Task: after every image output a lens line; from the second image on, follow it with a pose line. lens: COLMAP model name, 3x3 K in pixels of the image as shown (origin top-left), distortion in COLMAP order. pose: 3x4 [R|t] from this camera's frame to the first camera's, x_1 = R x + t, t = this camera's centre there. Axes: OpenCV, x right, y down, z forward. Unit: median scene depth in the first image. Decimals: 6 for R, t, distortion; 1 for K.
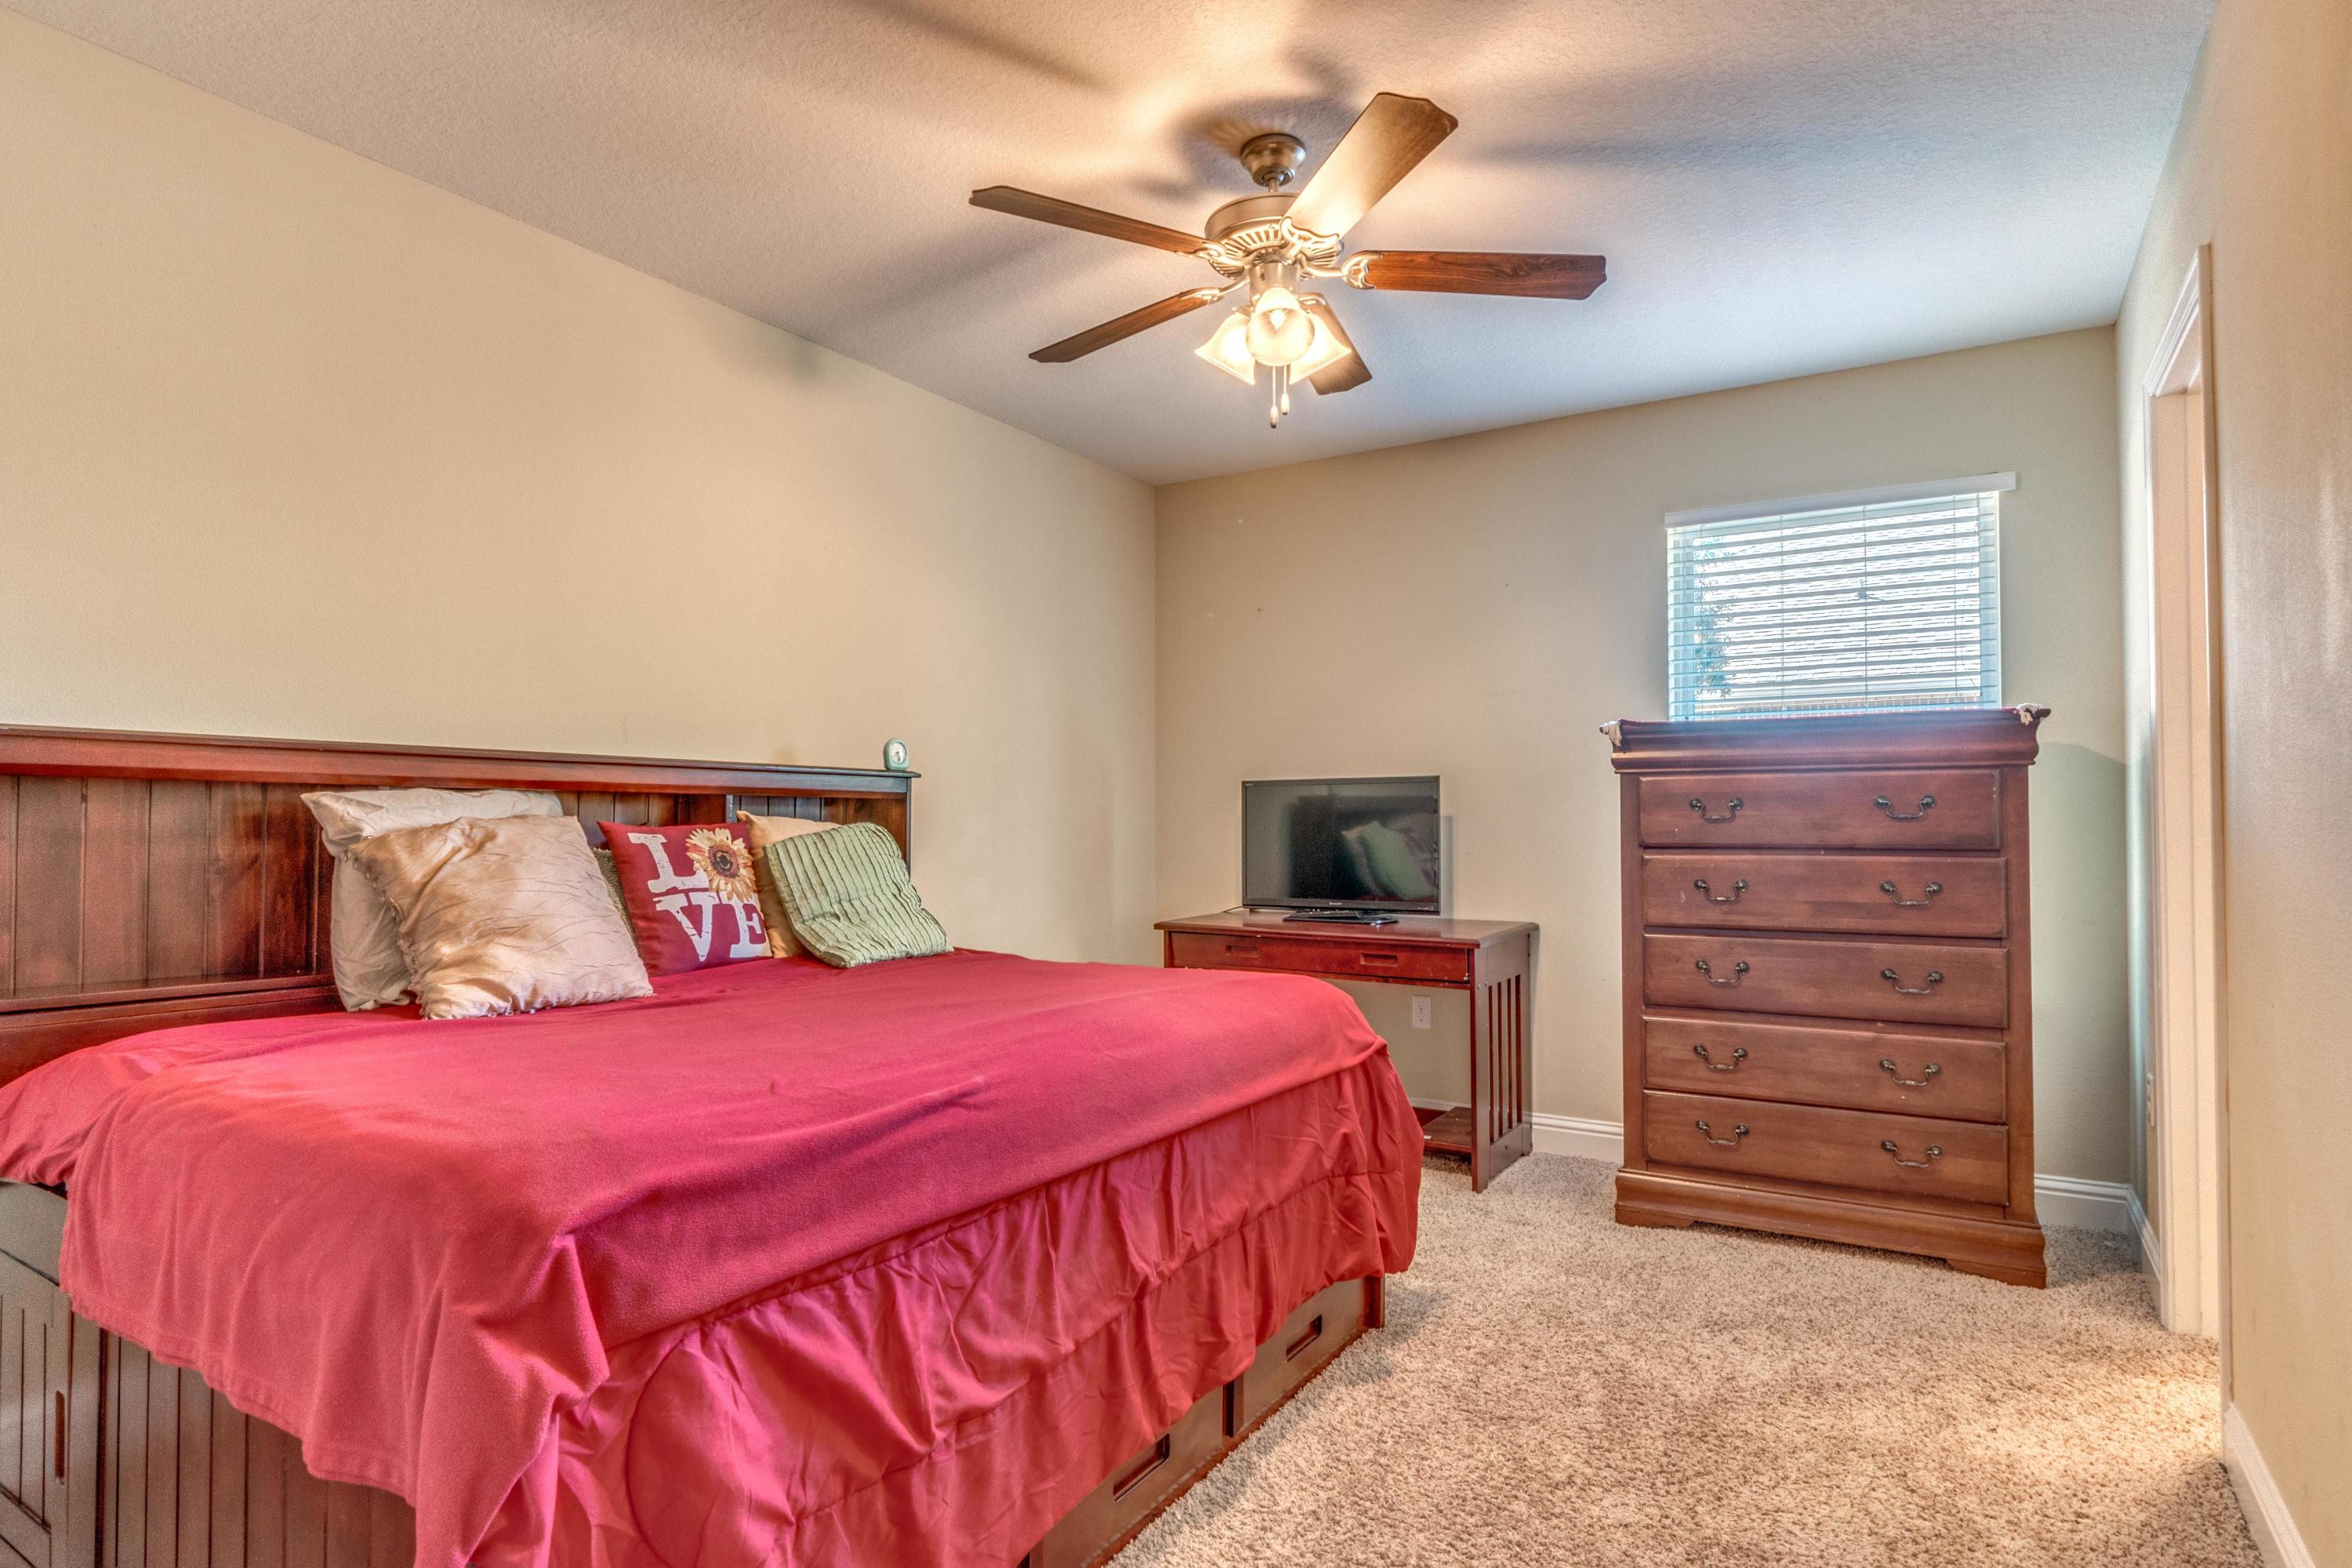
lens RADIAL K [[1249.2, 0, 1181.4], [0, 1249.2, 791.7], [0, 0, 1]] dist [-0.006081, -0.000707]
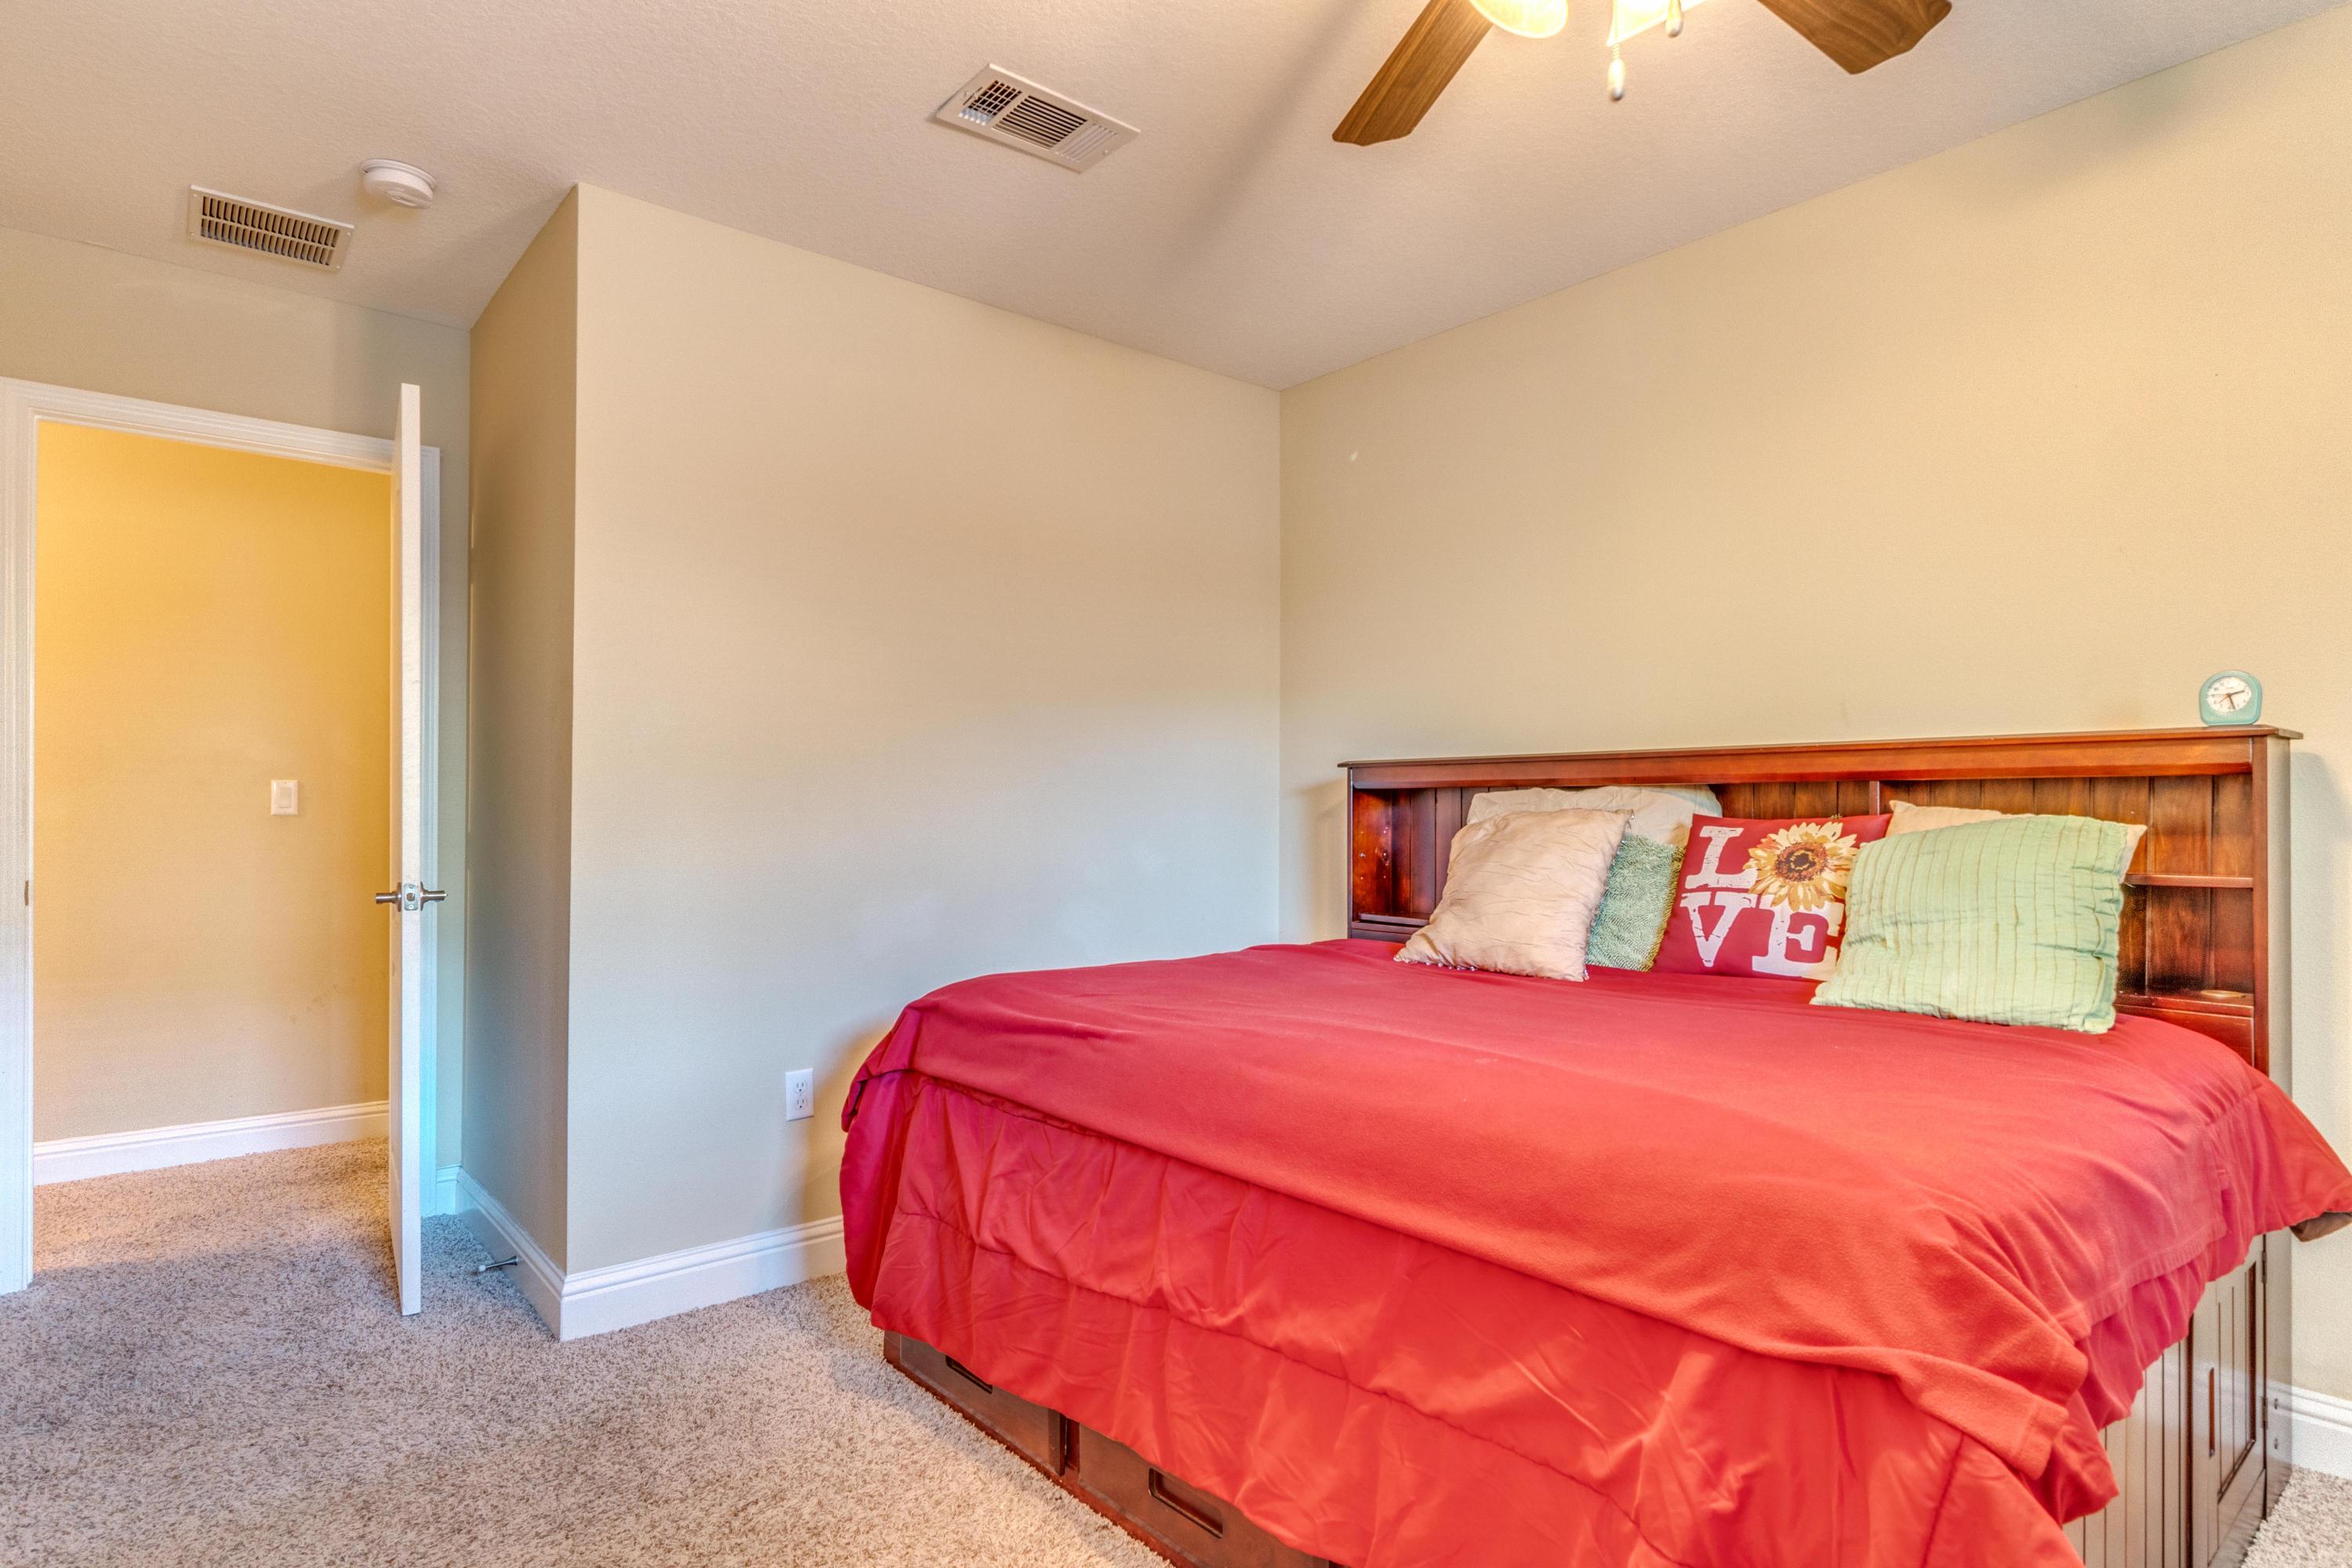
lens RADIAL K [[1249.2, 0, 1180.5], [0, 1249.2, 795.3], [0, 0, 1]] dist [-0.006081, -0.000707]
pose [[-0.291991, -0.018457, -0.956243, 0.599766], [0.019591, 0.999489, -0.025274, 0.025257], [0.956220, -0.026114, -0.291480, 0.888764]]
